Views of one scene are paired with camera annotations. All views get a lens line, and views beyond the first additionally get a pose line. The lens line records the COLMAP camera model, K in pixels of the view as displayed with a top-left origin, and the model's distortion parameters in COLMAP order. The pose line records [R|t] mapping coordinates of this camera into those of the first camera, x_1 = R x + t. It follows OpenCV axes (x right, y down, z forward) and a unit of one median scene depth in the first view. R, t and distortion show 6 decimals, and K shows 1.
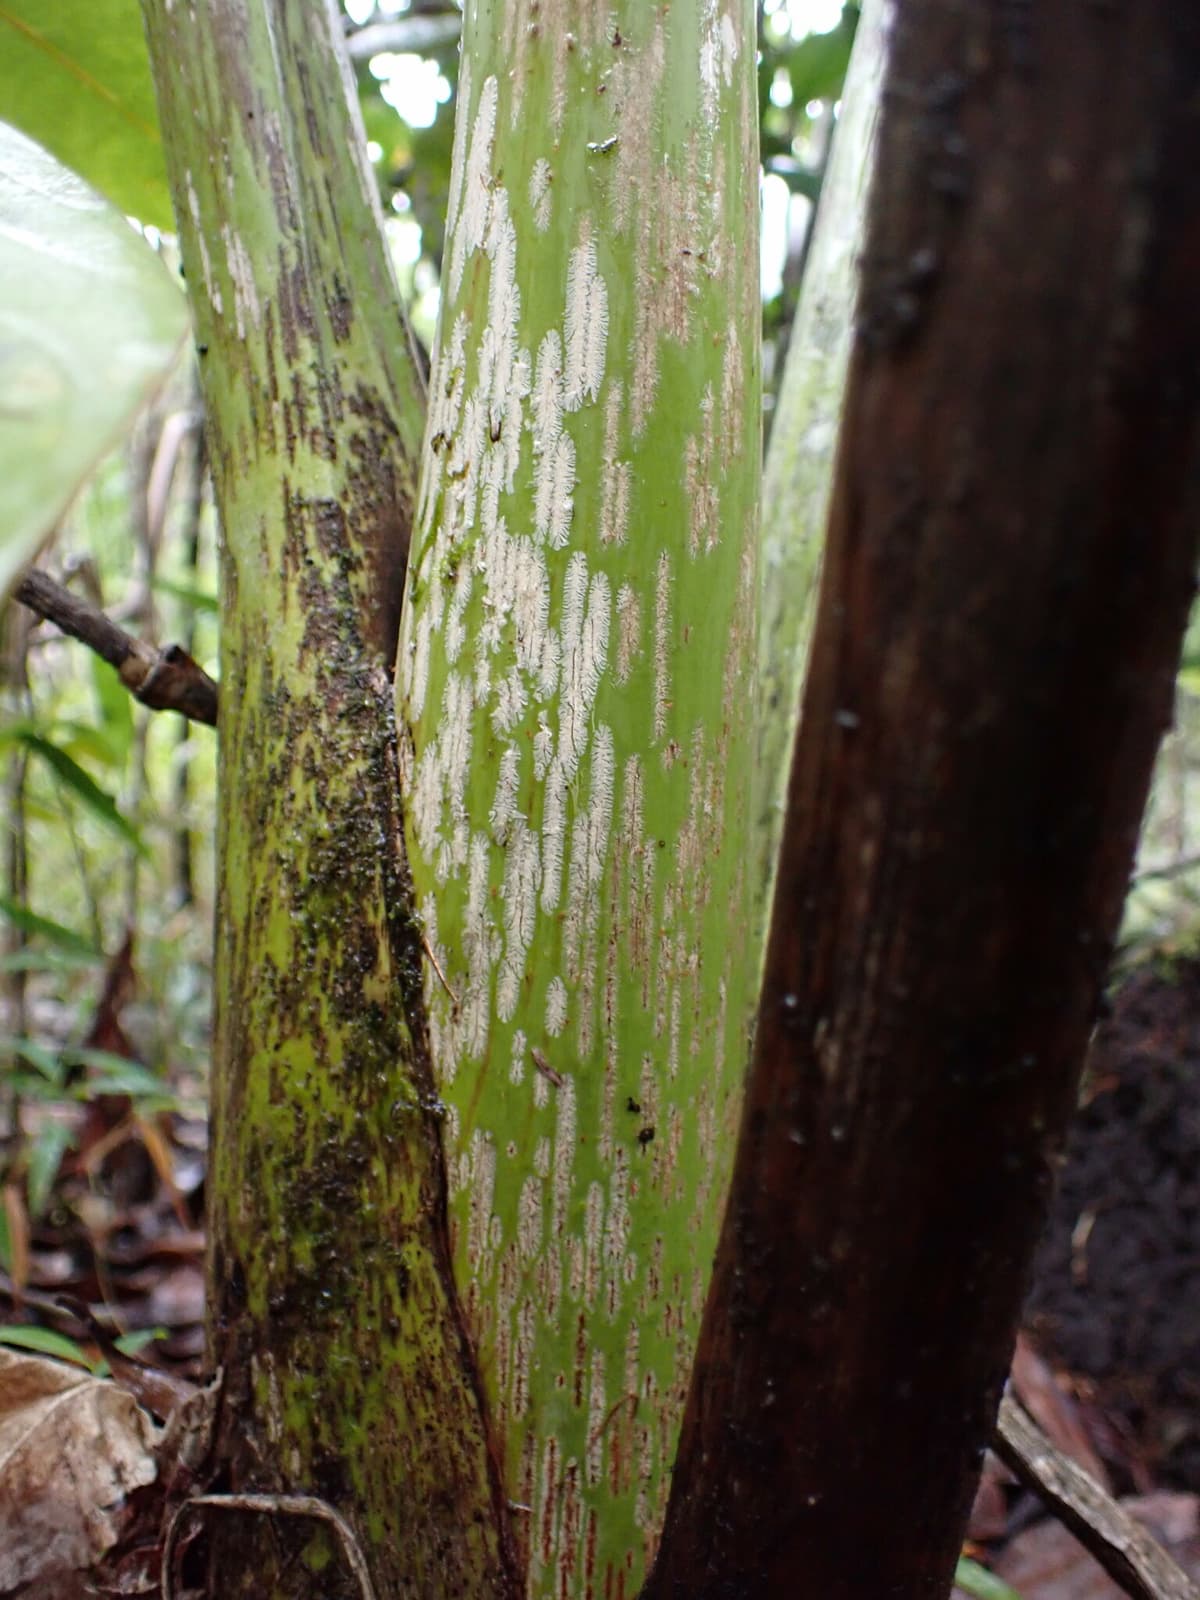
lens RADIAL K [[1468.3, 0, 596.8], [0, 1468.3, 799.0], [0, 0, 1]] dist [-0.032921, -0.020645]
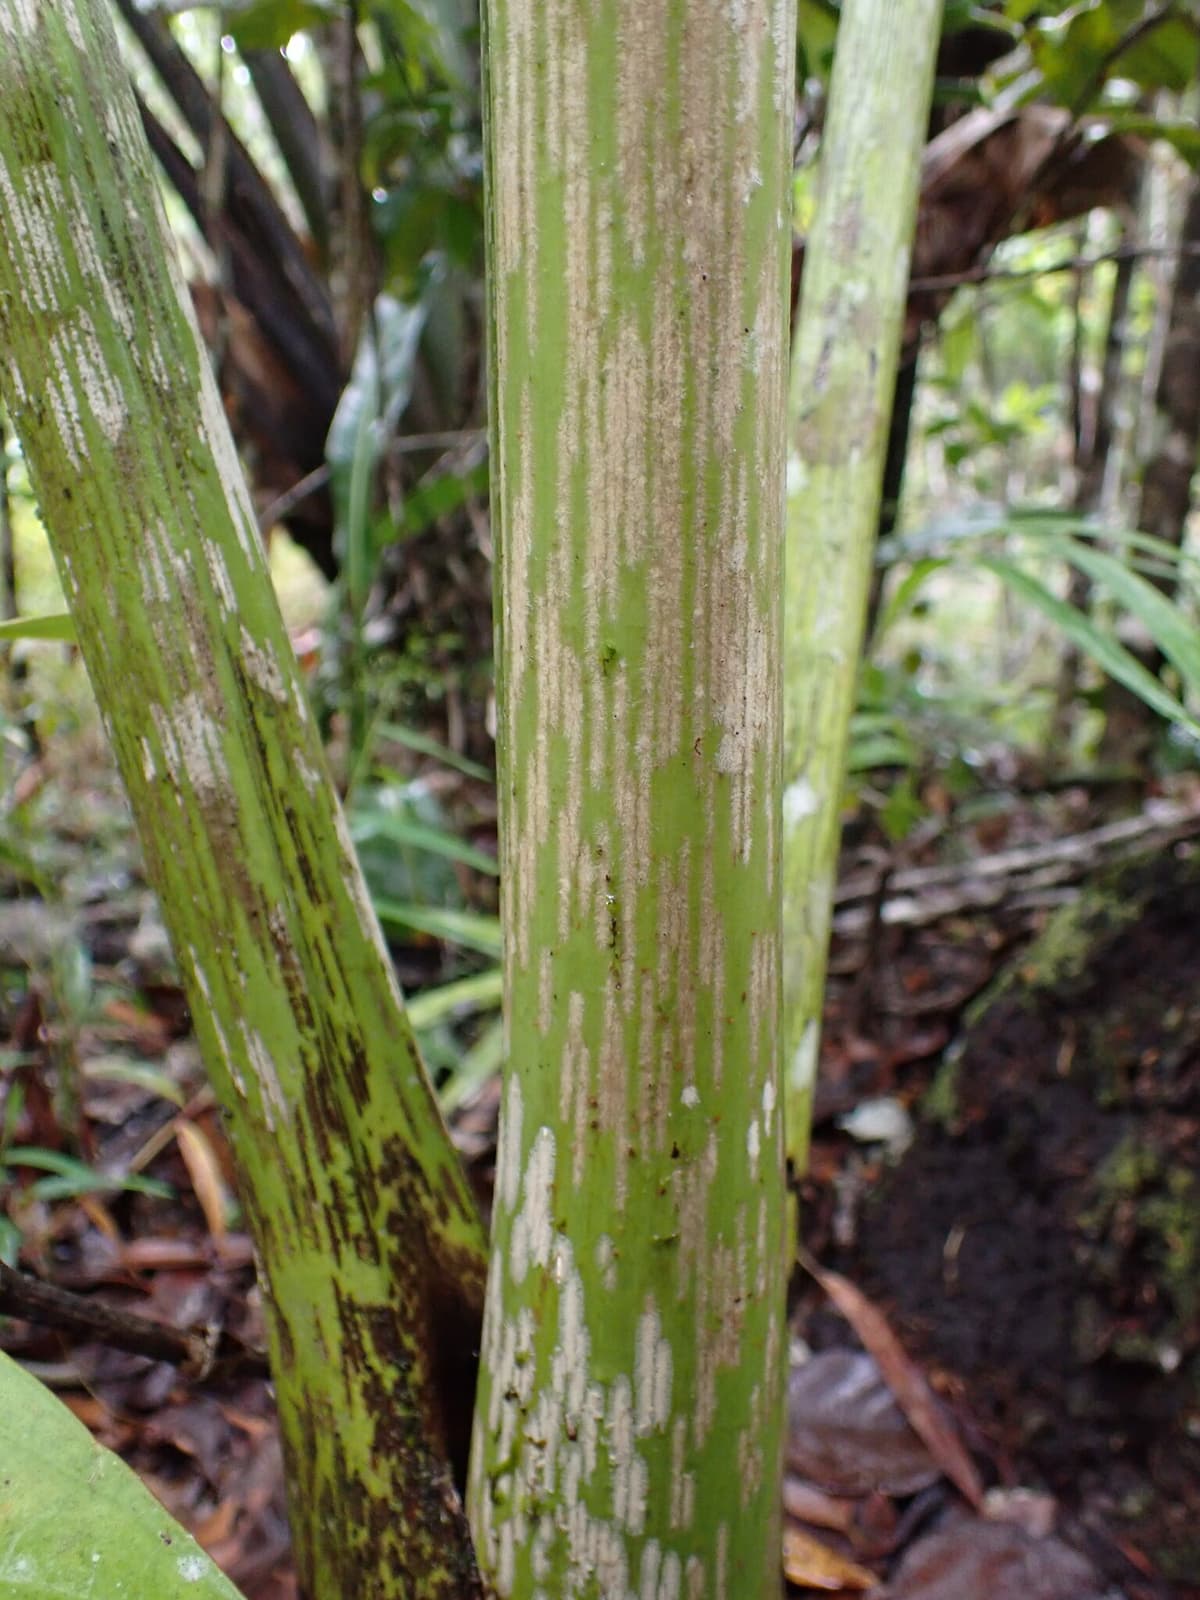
lens RADIAL K [[1468.3, 0, 608.5], [0, 1468.3, 793.5], [0, 0, 1]] dist [-0.032921, -0.020645]
pose [[0.990834, -0.068741, 0.116285, -0.115115], [0.041183, 0.973578, 0.224611, -0.821683], [-0.128652, -0.217764, 0.967485, 0.004913]]
